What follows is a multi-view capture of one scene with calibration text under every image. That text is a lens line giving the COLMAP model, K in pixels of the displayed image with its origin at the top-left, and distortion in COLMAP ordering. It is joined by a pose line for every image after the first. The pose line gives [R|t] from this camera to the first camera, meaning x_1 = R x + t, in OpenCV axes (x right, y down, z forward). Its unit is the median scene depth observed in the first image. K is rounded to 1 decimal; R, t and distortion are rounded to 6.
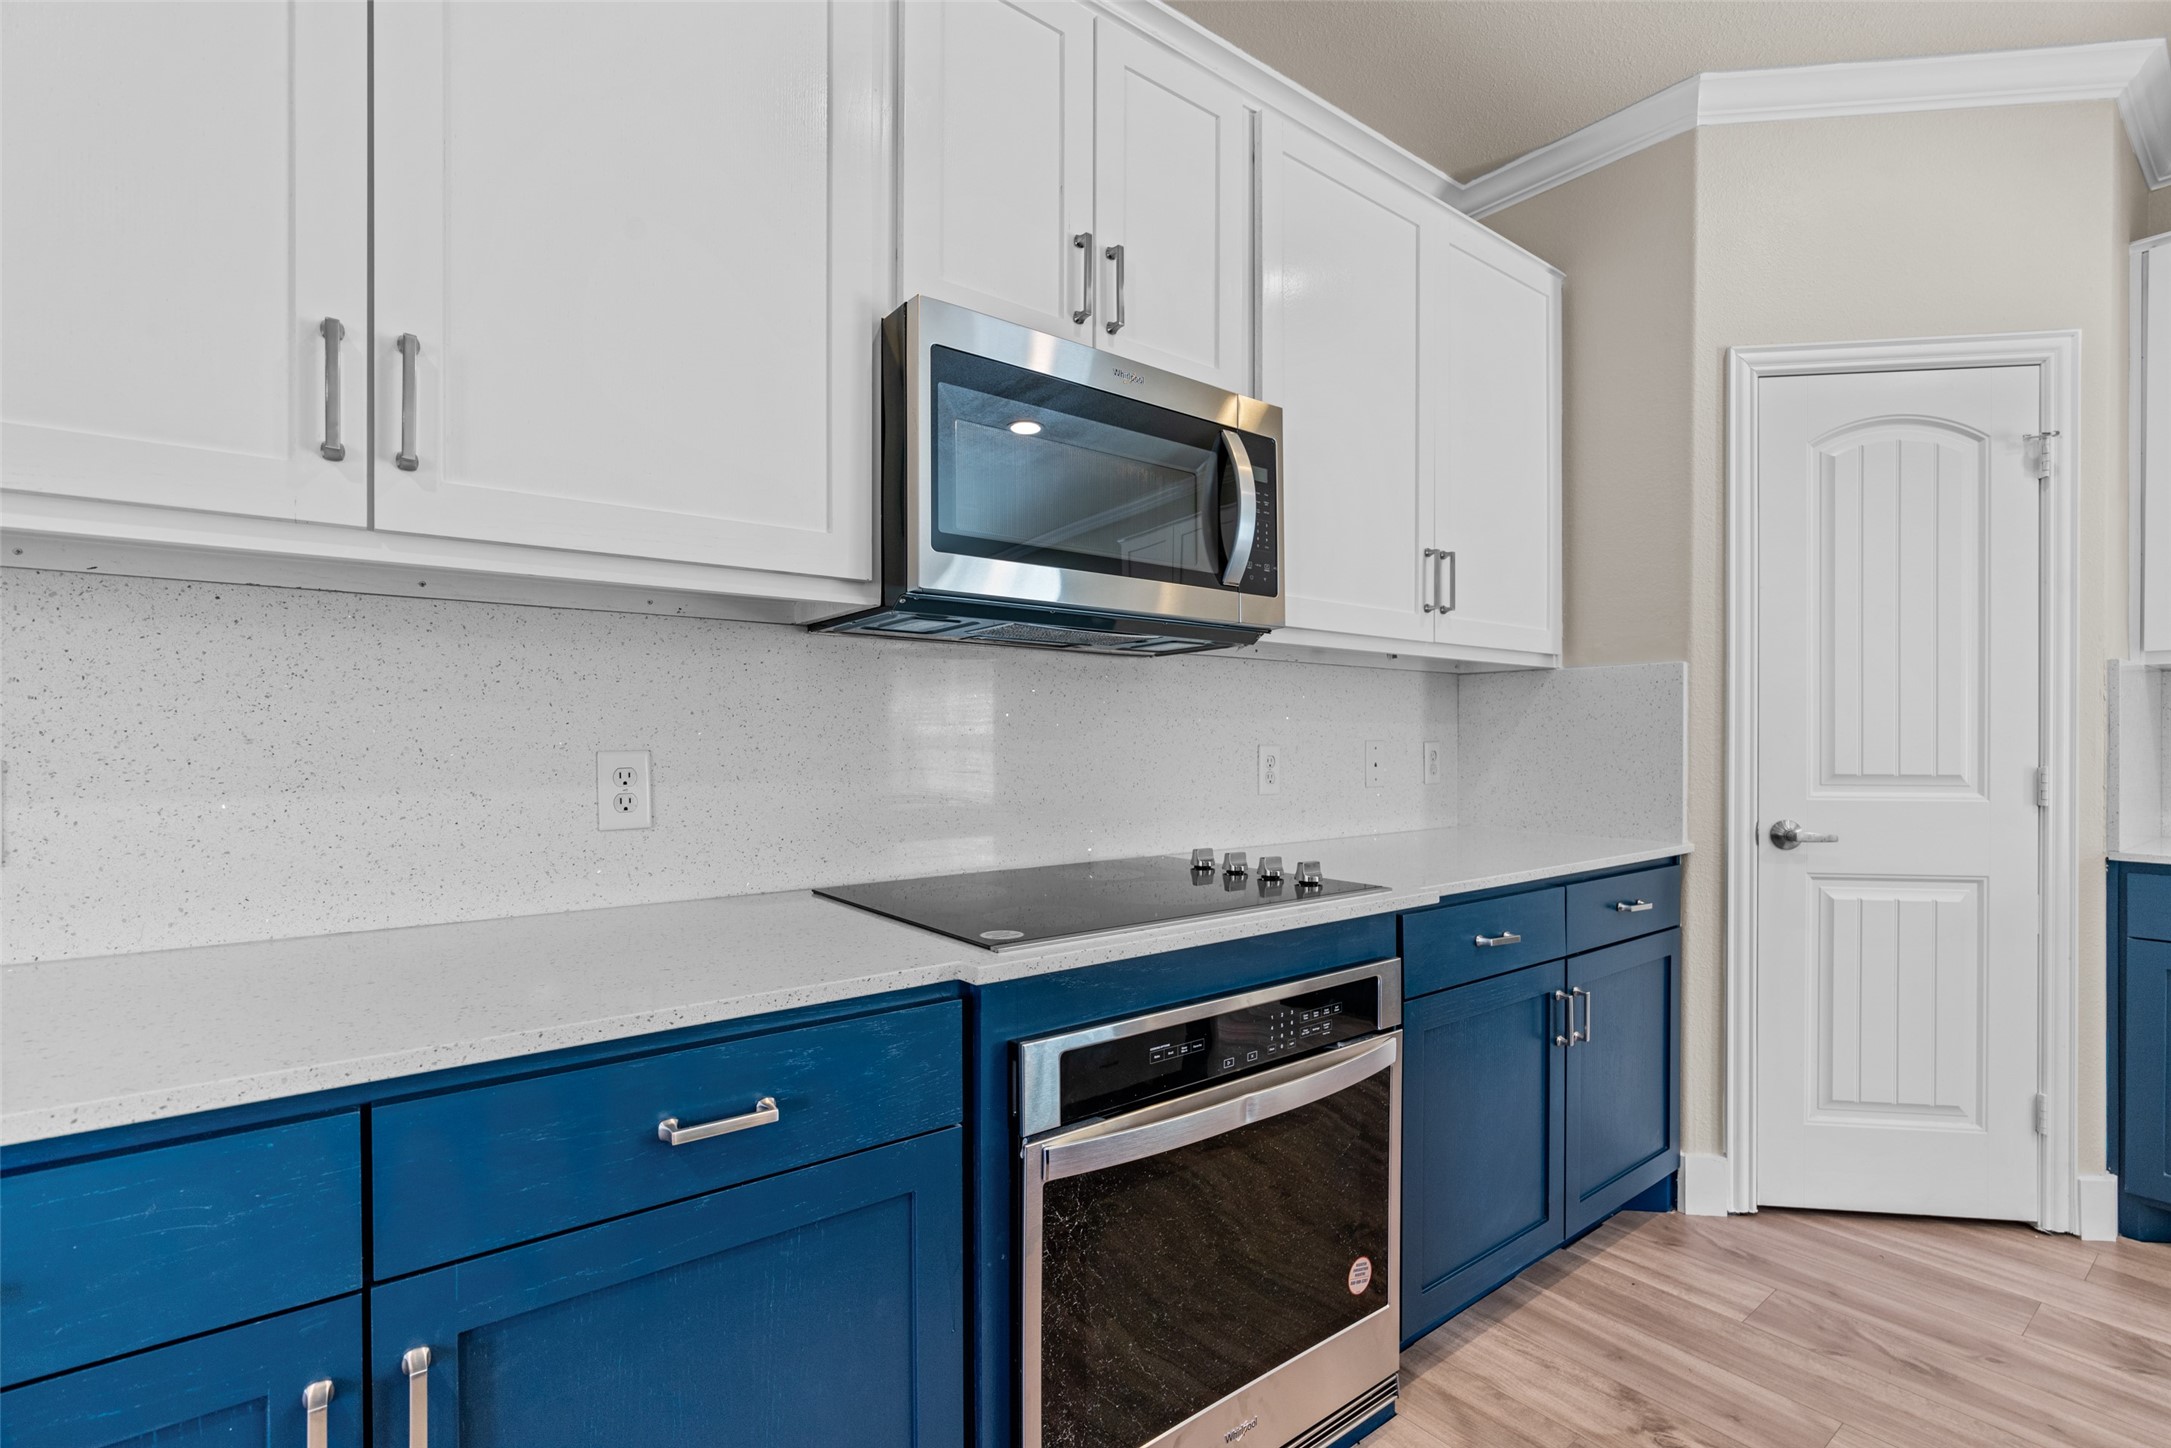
lens RADIAL K [[990.3, 0, 1101.3], [0, 990.3, 740.1], [0, 0, 1]] dist [-0.009013, 0.004526]
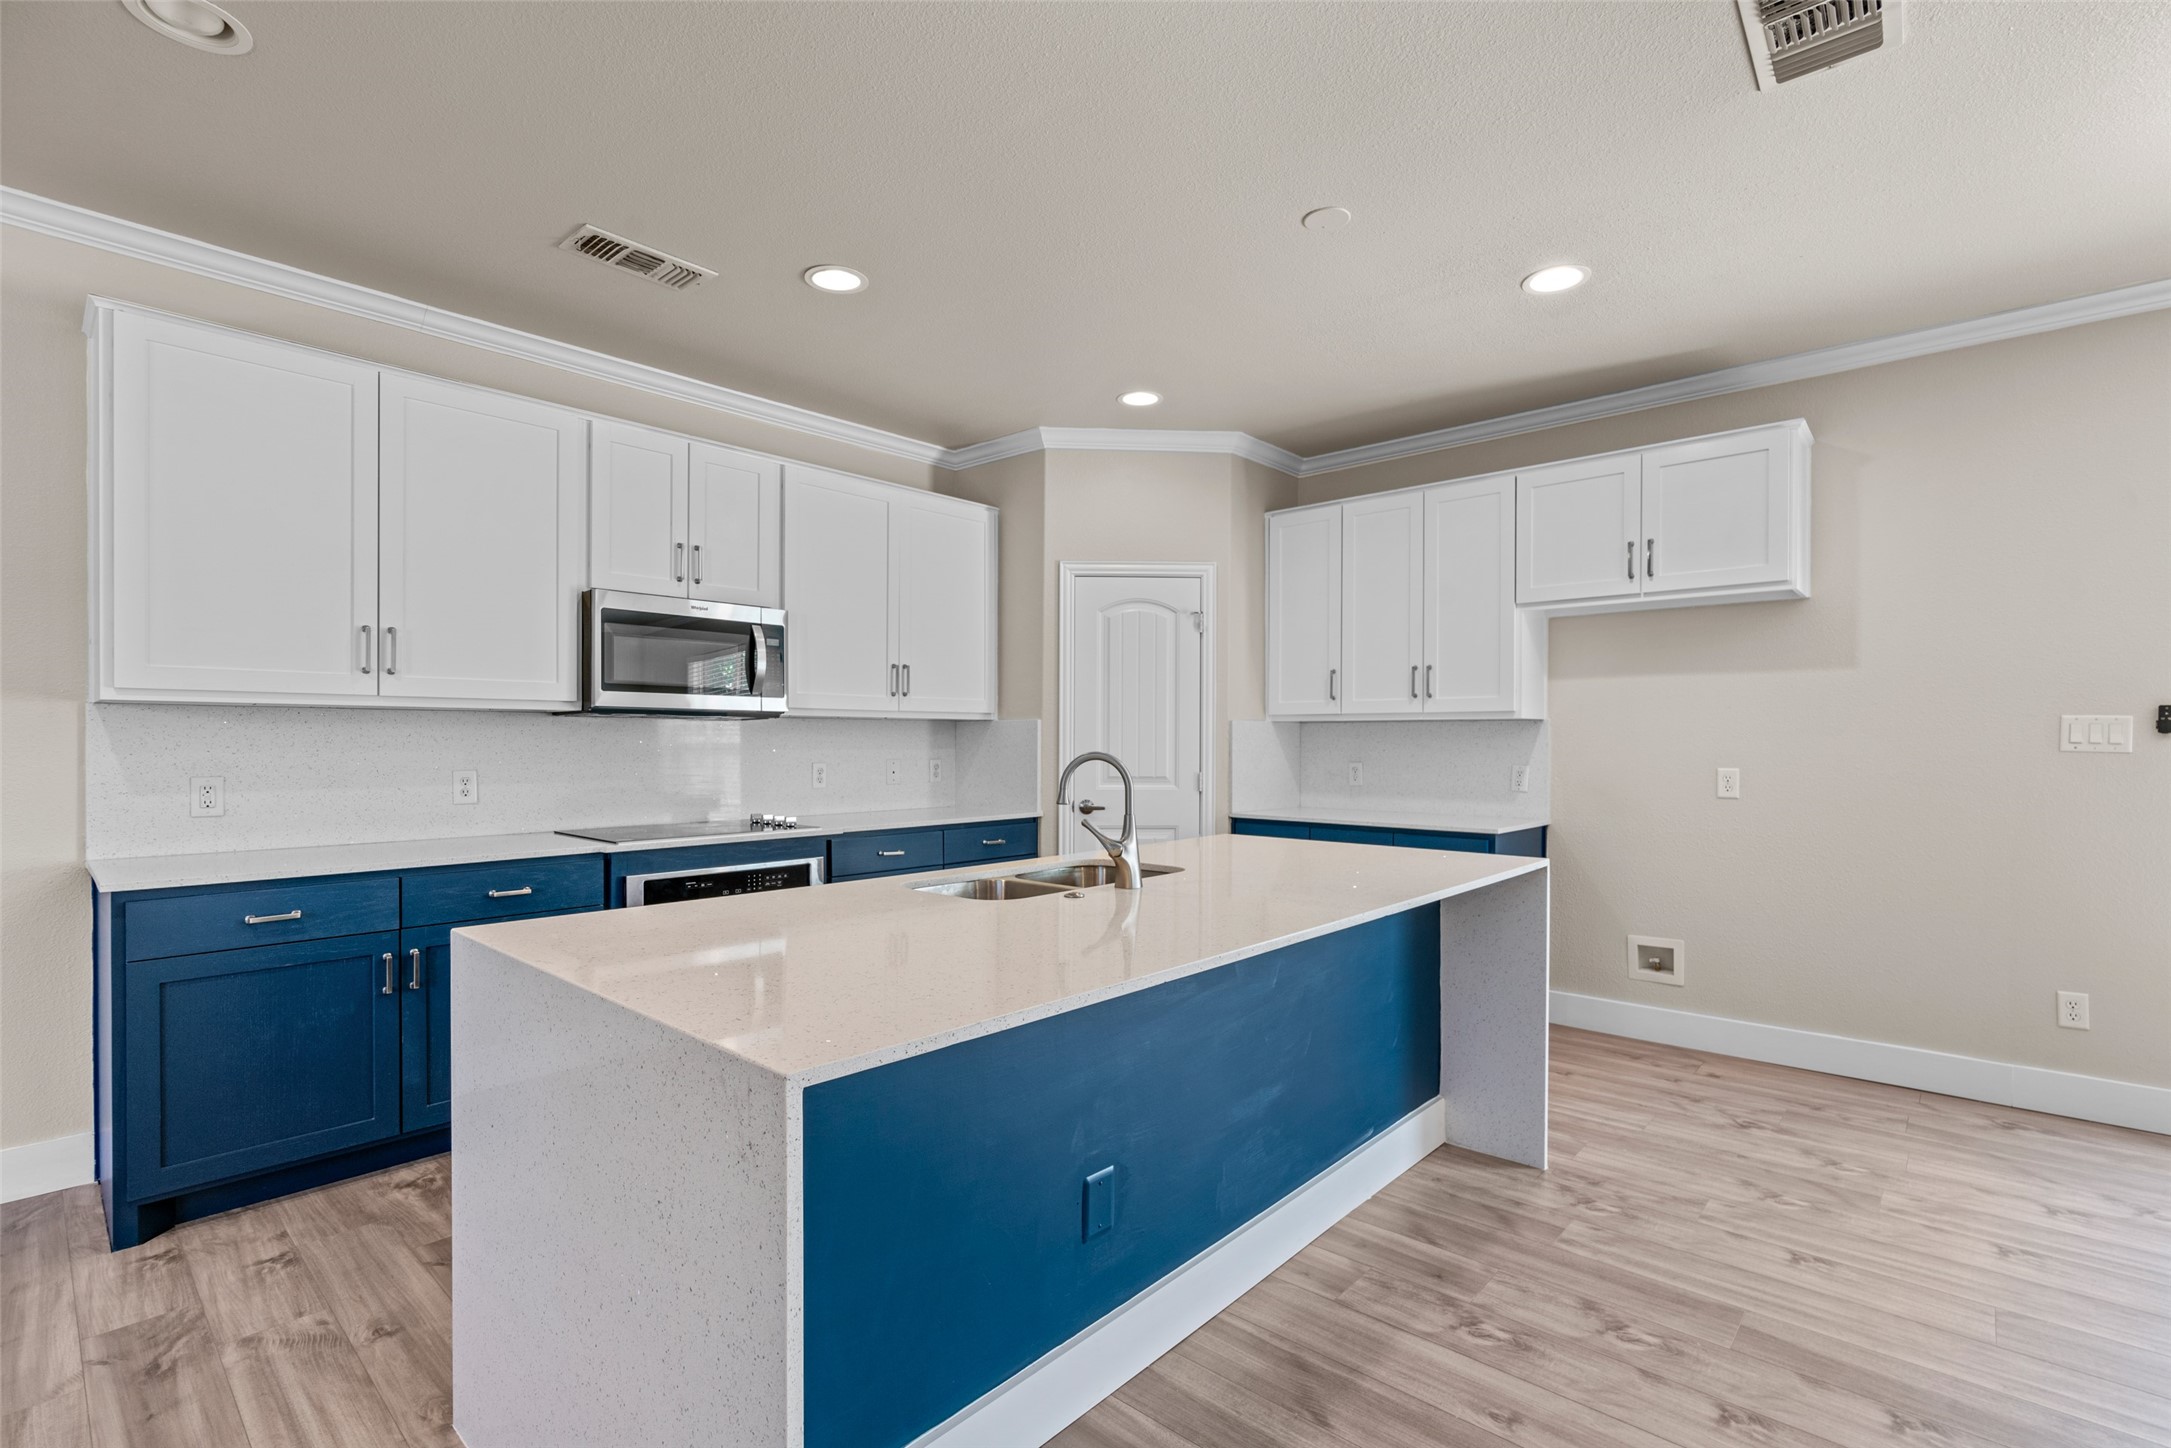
lens RADIAL K [[990.3, 0, 1090.2], [0, 990.3, 740.3], [0, 0, 1]] dist [-0.009013, 0.004526]
pose [[0.985545, 0.000826, 0.169414, 0.463432], [-0.000779, 1.000000, -0.000343, -0.048562], [-0.169414, 0.000206, 0.985545, -1.242664]]
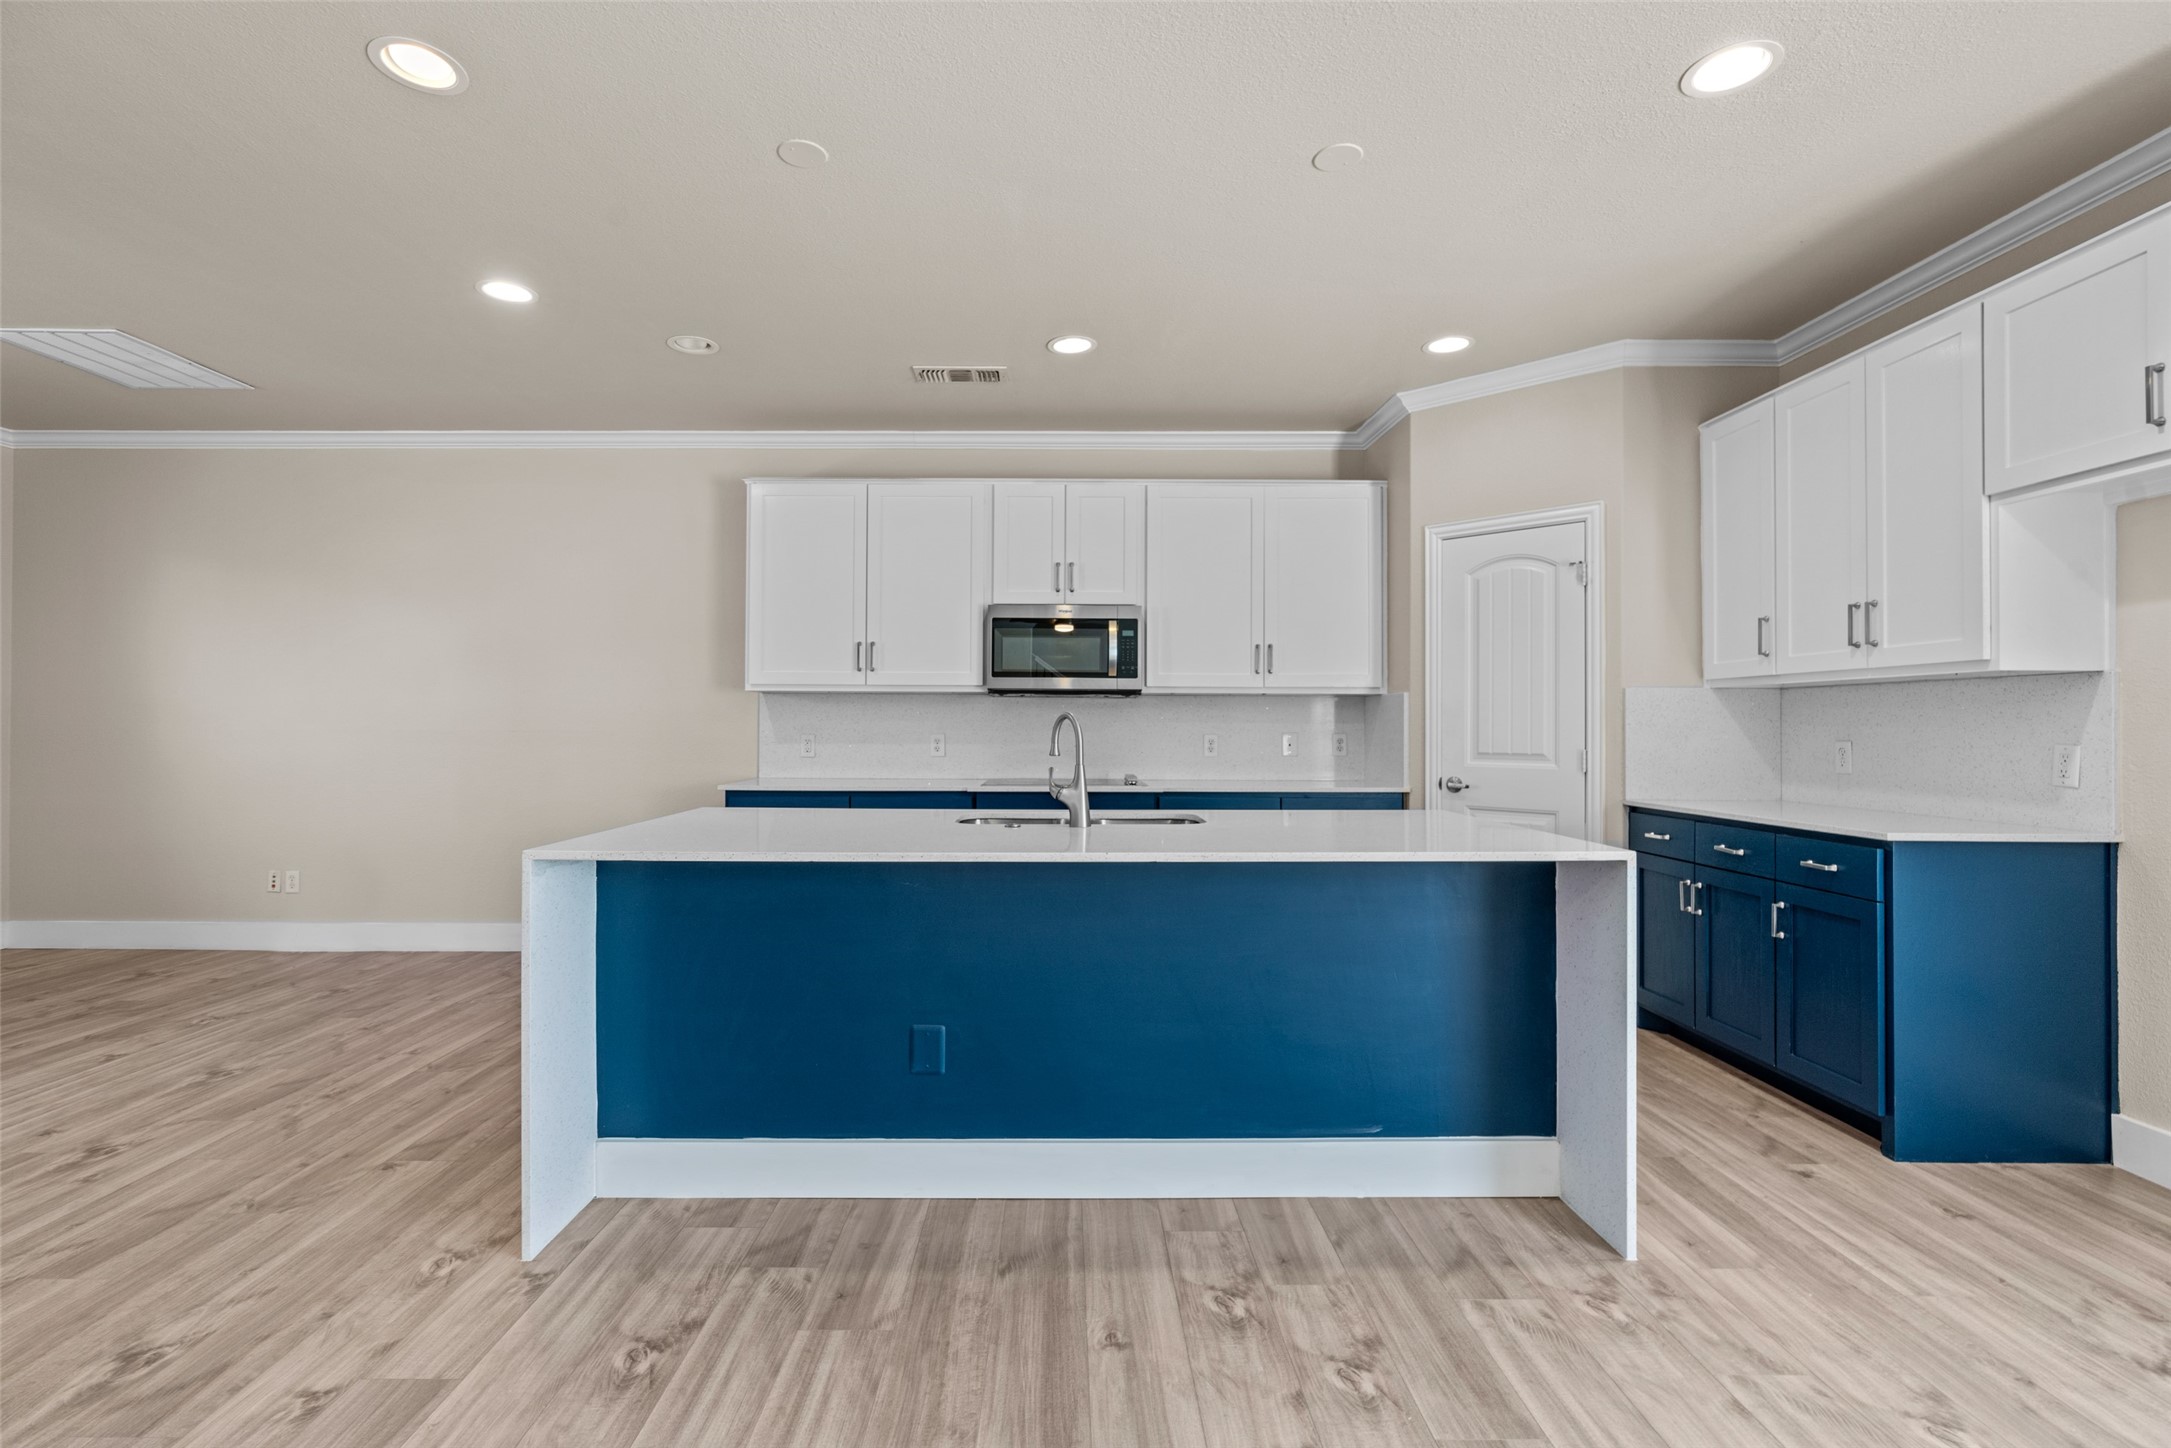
lens RADIAL K [[990.3, 0, 1052.1], [0, 990.3, 711.1], [0, 0, 1]] dist [-0.009013, 0.004526]
pose [[0.785943, -0.007169, -0.618257, 1.602025], [-0.004978, 0.999827, -0.017922, -0.007255], [0.618279, 0.017163, 0.785772, -1.198252]]
